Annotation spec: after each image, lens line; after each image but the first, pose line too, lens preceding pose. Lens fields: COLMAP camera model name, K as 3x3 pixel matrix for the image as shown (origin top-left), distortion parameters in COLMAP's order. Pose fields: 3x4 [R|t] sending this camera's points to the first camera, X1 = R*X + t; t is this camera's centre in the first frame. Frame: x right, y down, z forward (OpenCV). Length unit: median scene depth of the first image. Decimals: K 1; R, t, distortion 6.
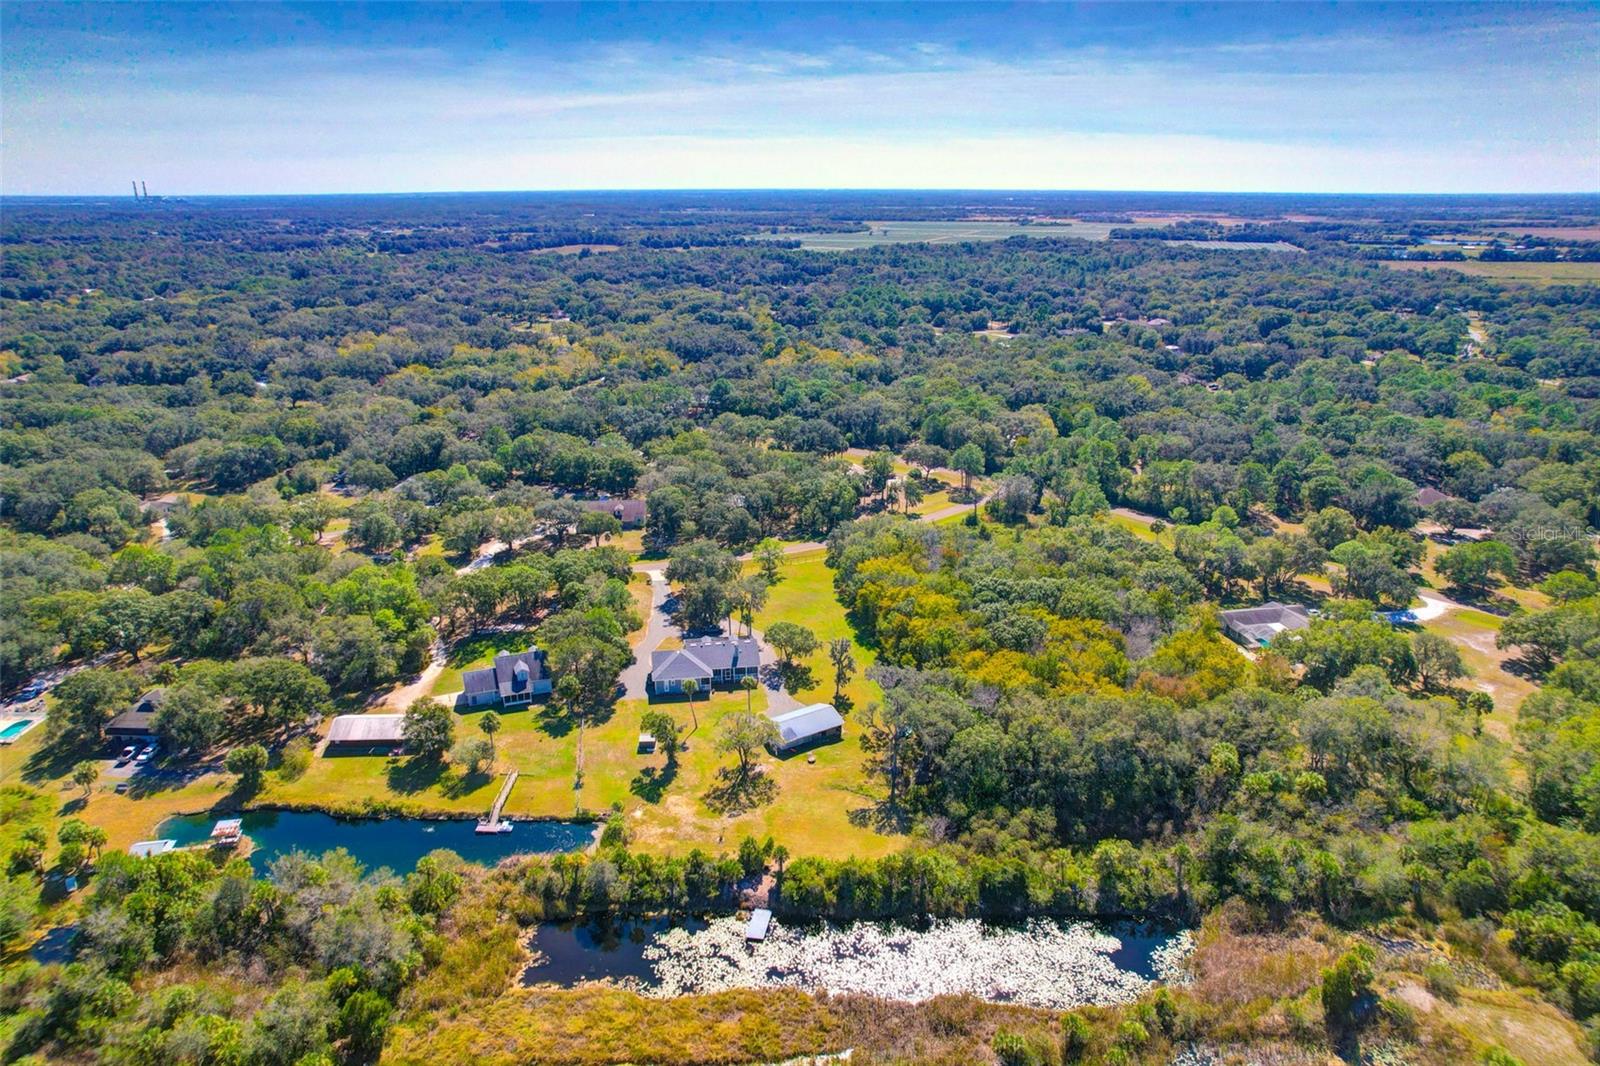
lens RADIAL K [[1039.2, 0, 795.9], [0, 1039.2, 535.0], [0, 0, 1]] dist [-0.083968, 0.073841]
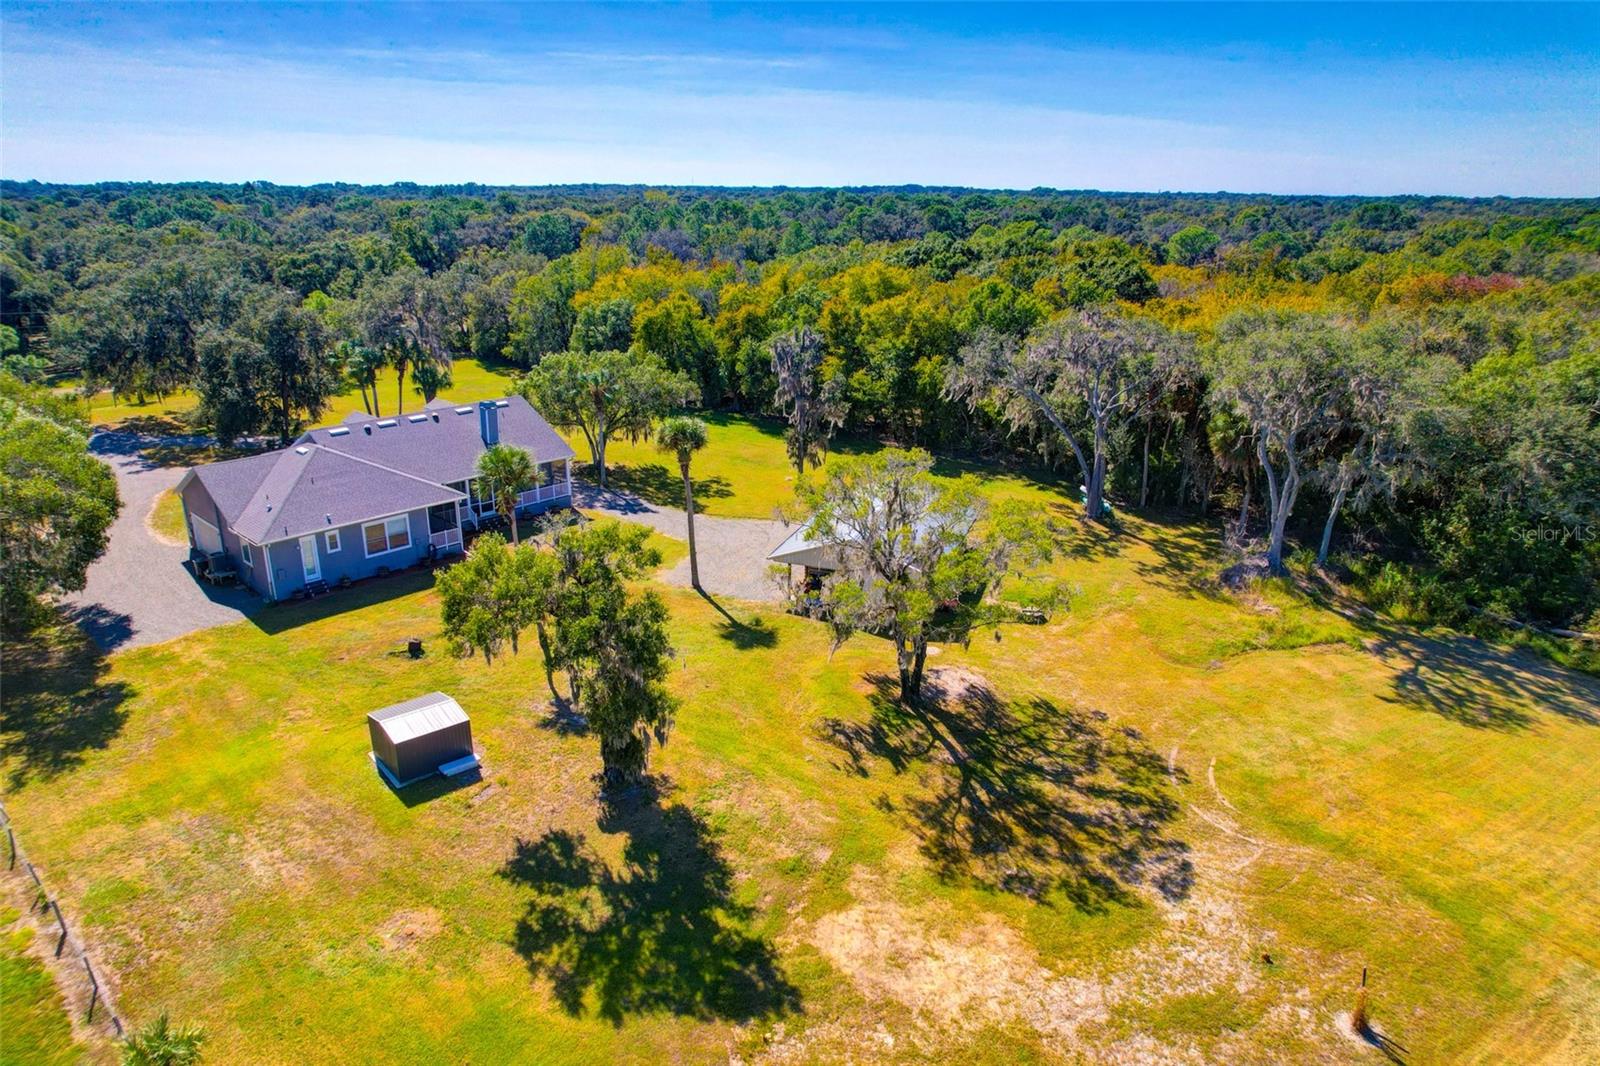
lens RADIAL K [[1023.8, 0, 793.3], [0, 1023.8, 537.8], [0, 0, 1]] dist [-0.083841, 0.078115]
pose [[0.784977, -0.192391, 0.588895, -0.249676], [0.187540, 0.979752, 0.070099, 0.204916], [-0.590458, 0.055416, 0.805164, 1.008701]]
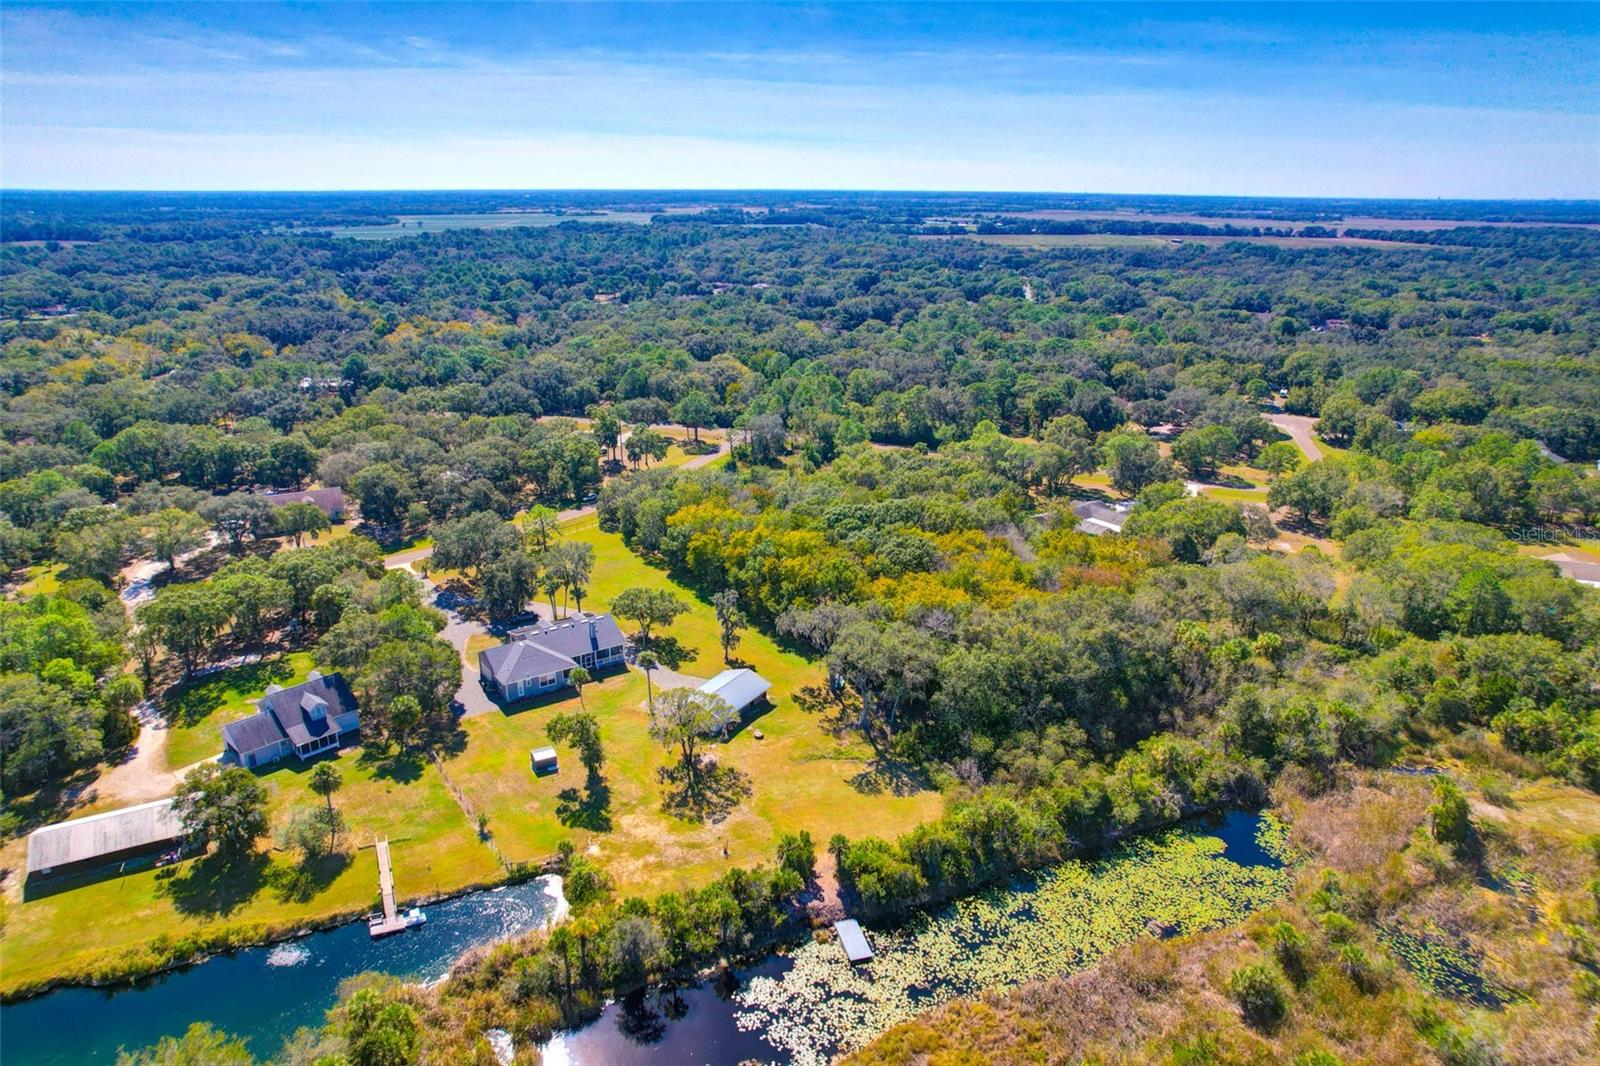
lens RADIAL K [[1039.2, 0, 795.9], [0, 1039.2, 535.0], [0, 0, 1]] dist [-0.083968, 0.073841]
pose [[0.900883, -0.131906, 0.413535, -0.338154], [0.132152, 0.990830, 0.028153, 0.055380], [-0.413456, 0.029287, 0.910053, 0.313228]]
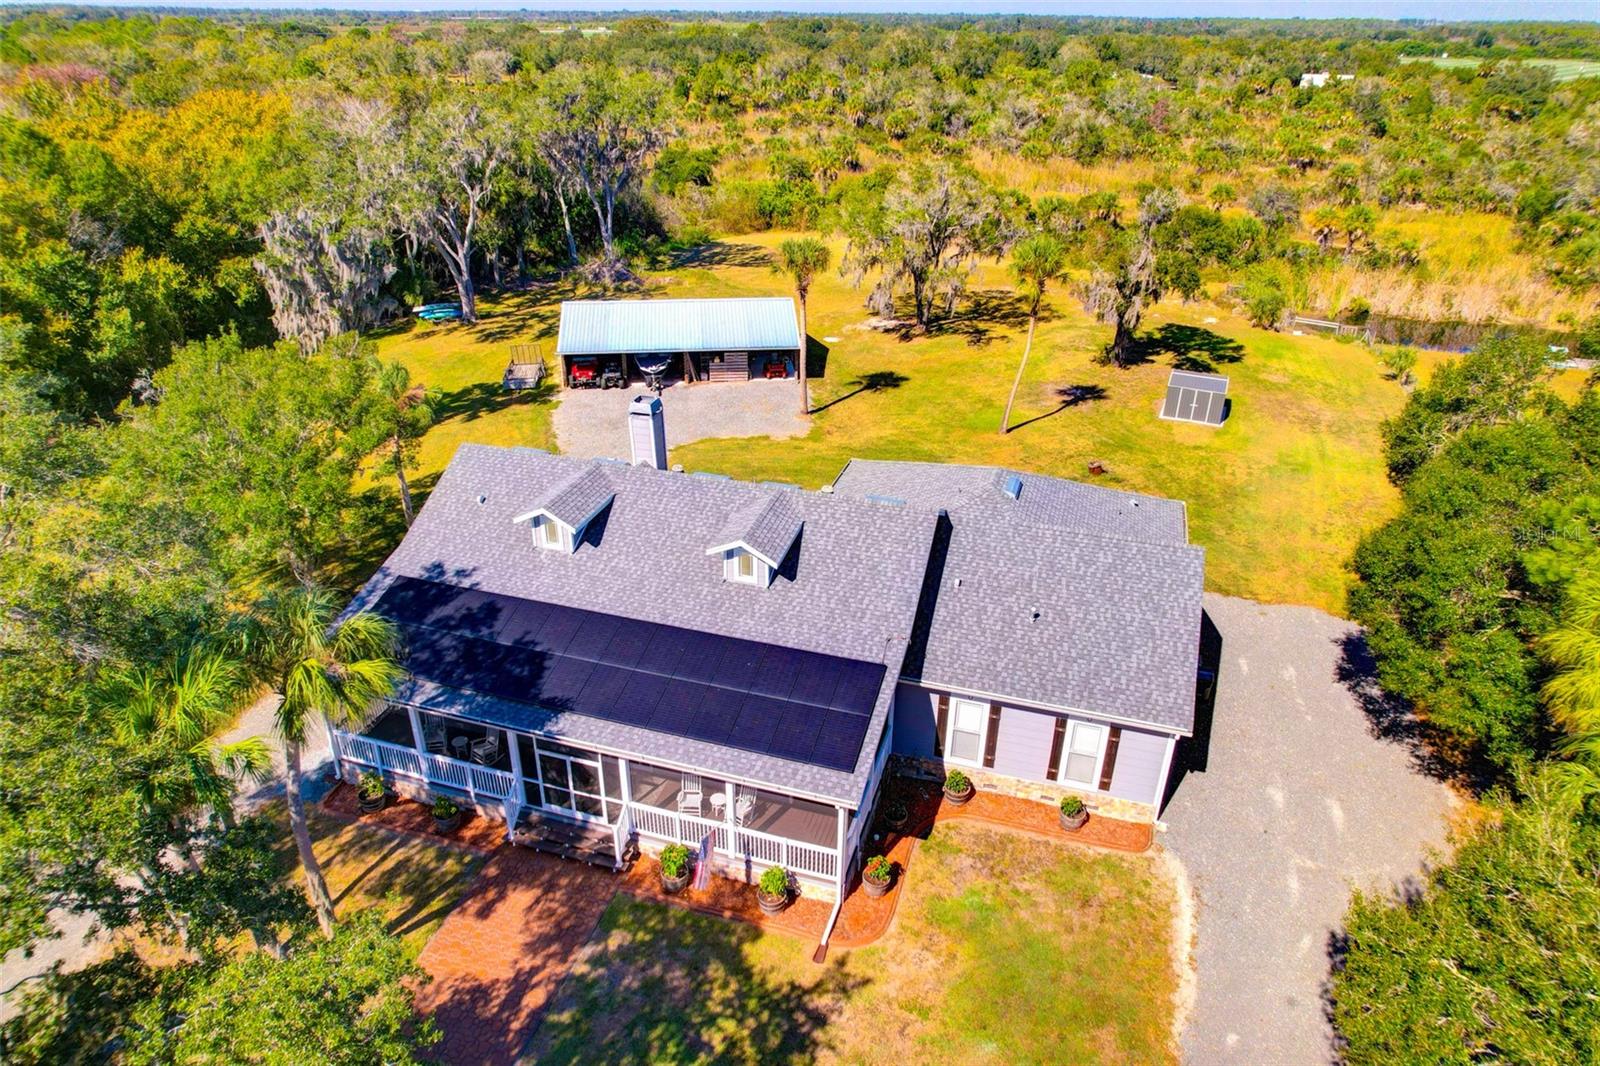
lens RADIAL K [[1023.1, 0, 794.3], [0, 1023.1, 539.3], [0, 0, 1]] dist [-0.083151, 0.076132]
pose [[-0.897057, -0.208693, 0.389533, -0.203906], [0.136688, 0.707207, 0.693667, 0.023050], [-0.420244, 0.675504, -0.605879, 1.586739]]
